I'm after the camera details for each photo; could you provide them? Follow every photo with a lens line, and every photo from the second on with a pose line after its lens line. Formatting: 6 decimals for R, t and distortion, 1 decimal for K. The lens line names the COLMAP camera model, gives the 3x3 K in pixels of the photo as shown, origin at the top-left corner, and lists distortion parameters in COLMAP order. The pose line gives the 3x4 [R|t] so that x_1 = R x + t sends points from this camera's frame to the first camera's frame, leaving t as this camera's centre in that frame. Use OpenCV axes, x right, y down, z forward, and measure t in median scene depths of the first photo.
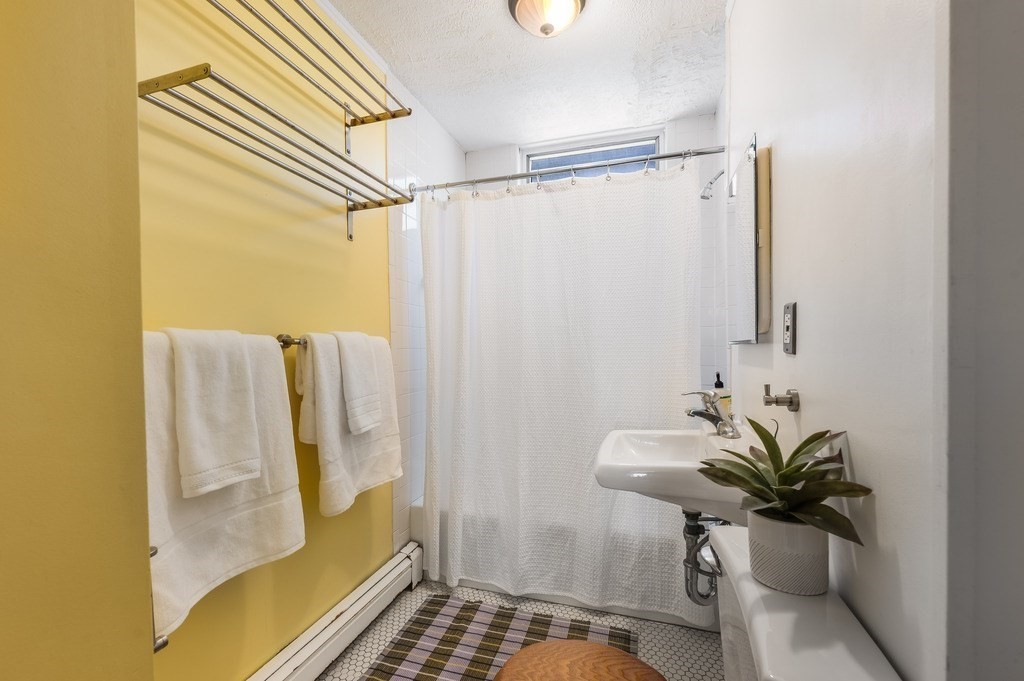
lens RADIAL K [[402.9, 0, 511.2], [0, 402.9, 344.6], [0, 0, 1]] dist [0.000445, 0.000346]
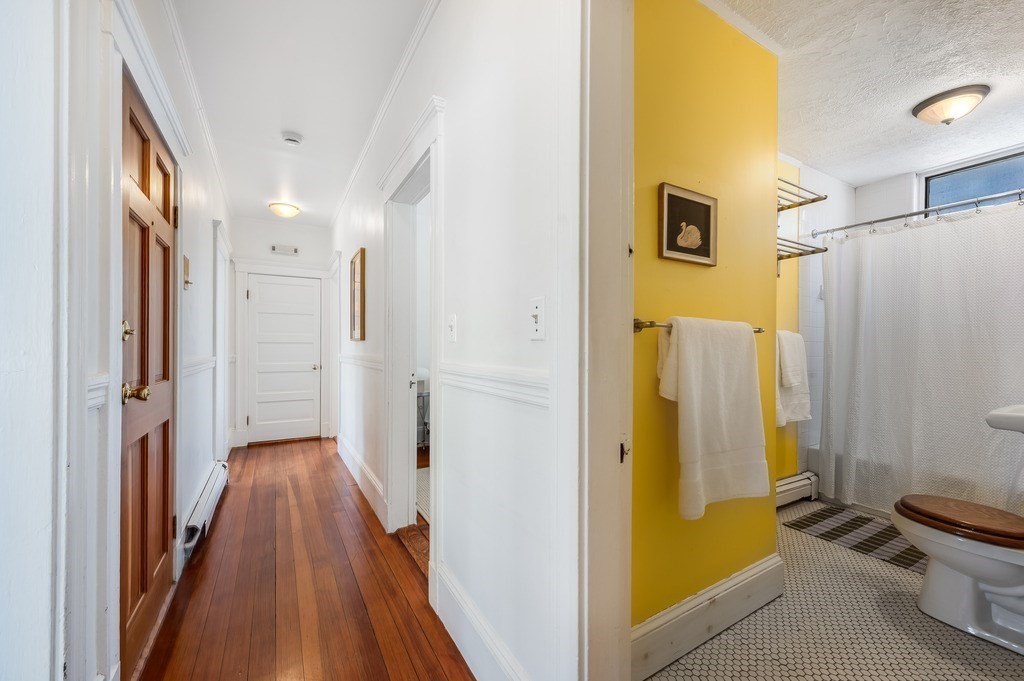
lens RADIAL K [[402.9, 0, 511.2], [0, 402.9, 344.6], [0, 0, 1]] dist [0.000445, 0.000346]
pose [[0.732356, 0.014707, -0.680763, -0.050132], [-0.013916, 0.999881, 0.006630, 0.028449], [0.680779, 0.004618, 0.732474, -0.892419]]
